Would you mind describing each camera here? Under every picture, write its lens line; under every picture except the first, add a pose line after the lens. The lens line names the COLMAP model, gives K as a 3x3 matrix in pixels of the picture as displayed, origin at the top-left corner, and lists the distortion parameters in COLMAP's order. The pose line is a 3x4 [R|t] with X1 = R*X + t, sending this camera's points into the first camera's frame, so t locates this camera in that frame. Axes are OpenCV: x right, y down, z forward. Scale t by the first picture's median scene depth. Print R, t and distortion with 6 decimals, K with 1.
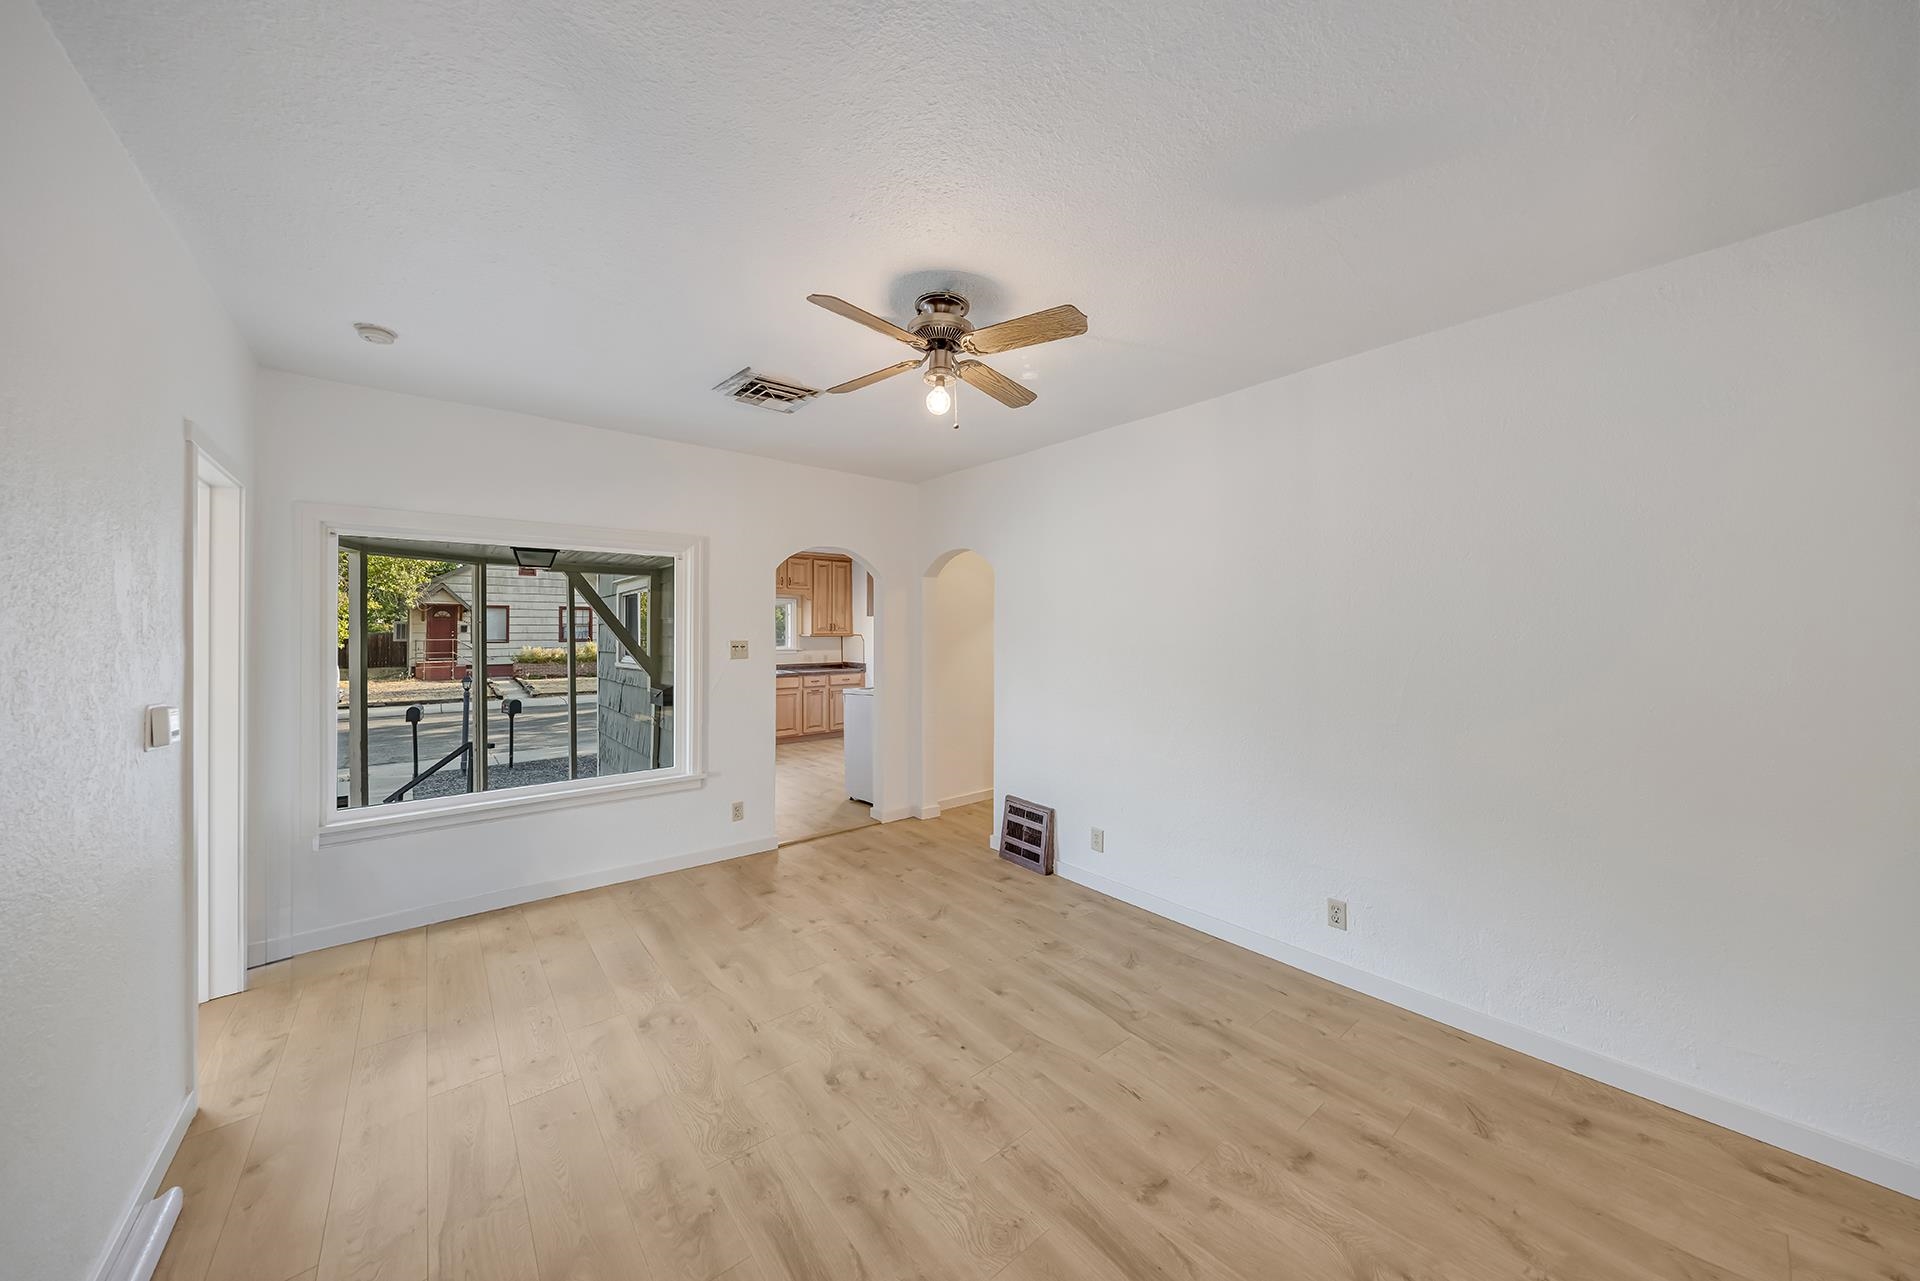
lens RADIAL K [[640.7, 0, 959.5], [0, 640.7, 643.3], [0, 0, 1]] dist [-0.007436, -0.000051]
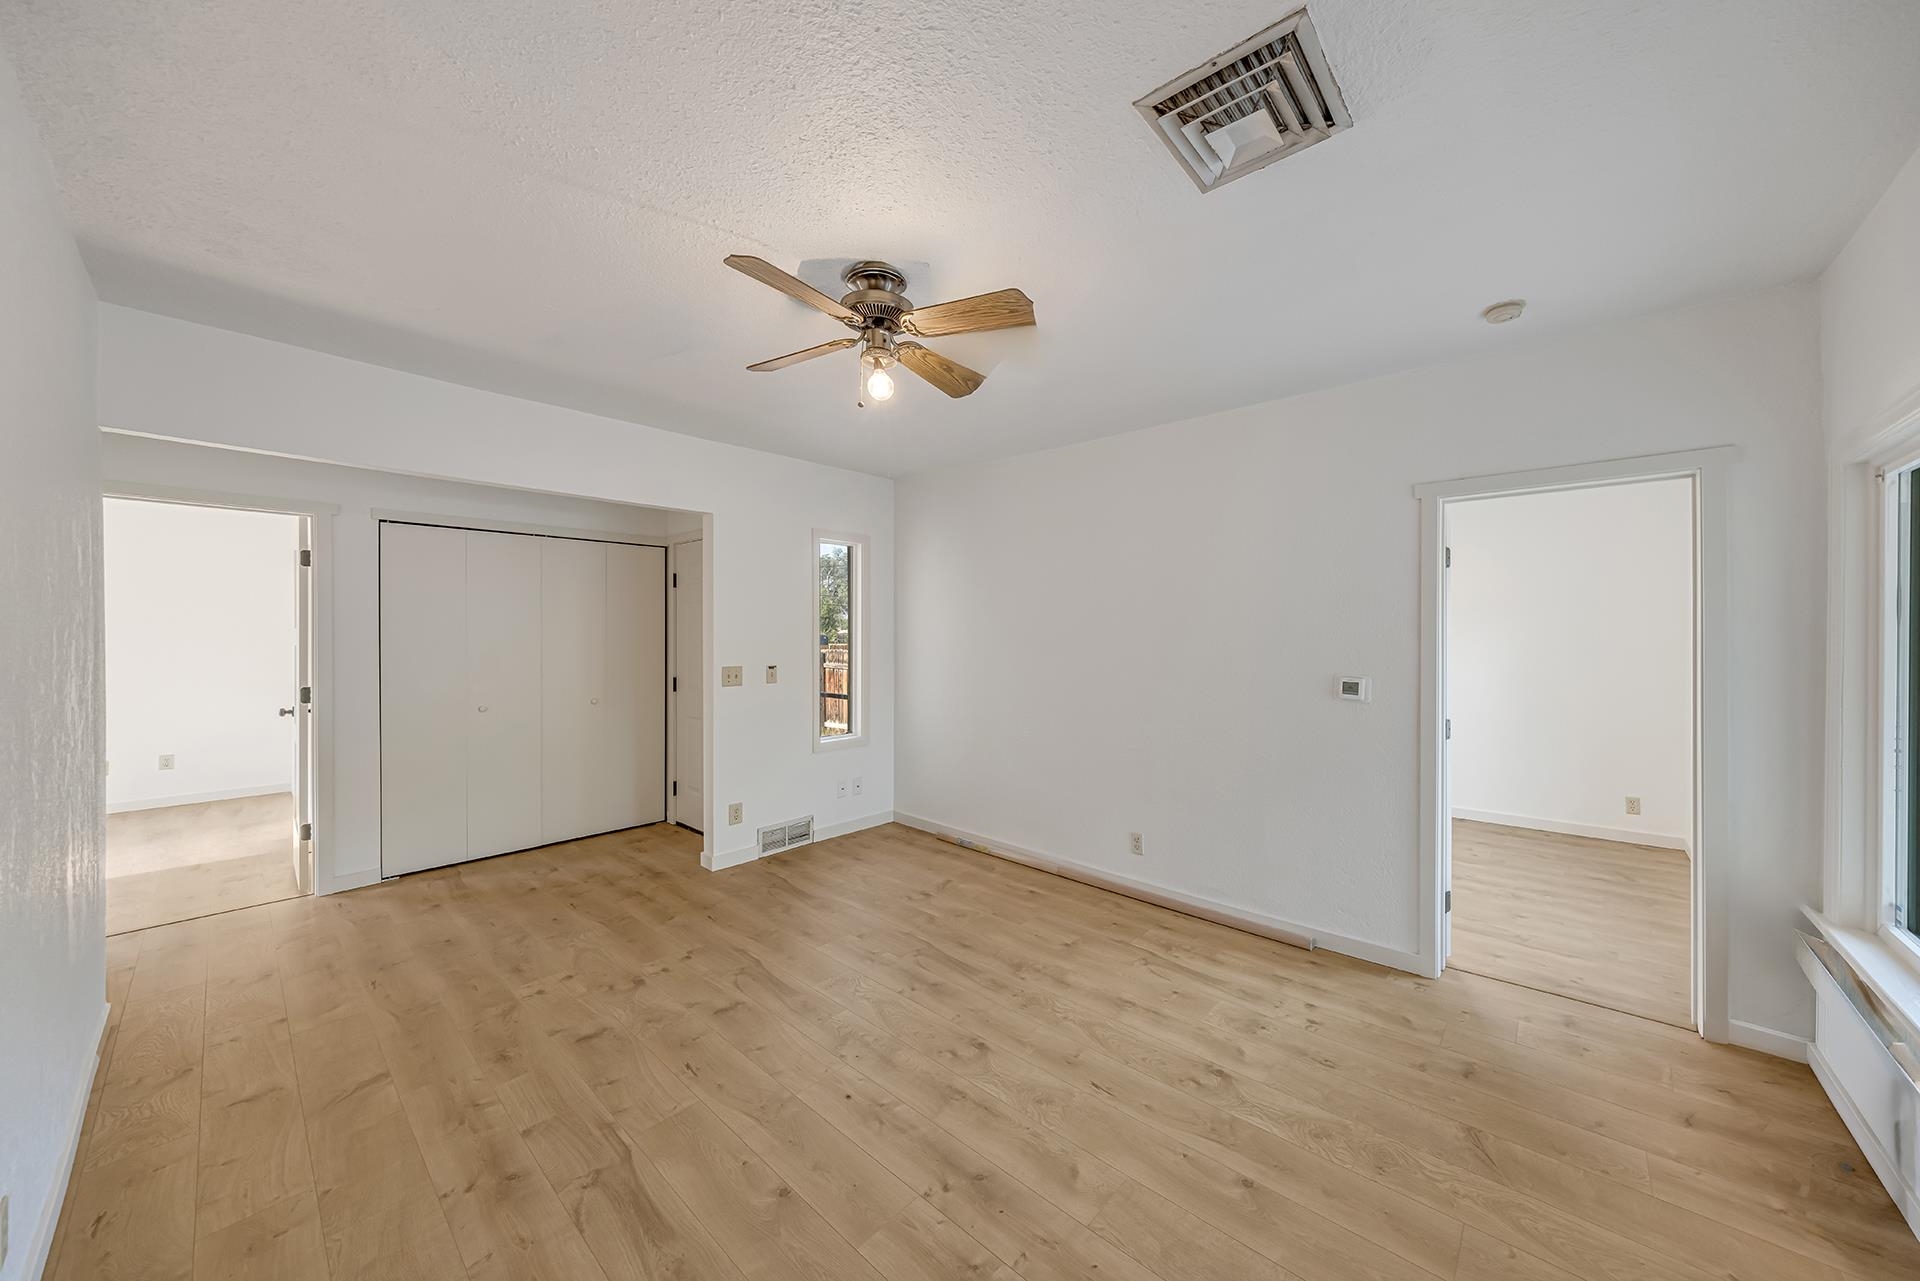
lens RADIAL K [[673.5, 0, 1023.2], [0, 673.5, 631.7], [0, 0, 1]] dist [-0.010939, -0.000151]
pose [[-0.983196, -0.004476, -0.182496, -0.054151], [-0.007578, 0.999838, 0.016309, -0.026937], [0.182393, 0.017418, -0.983071, 1.867025]]
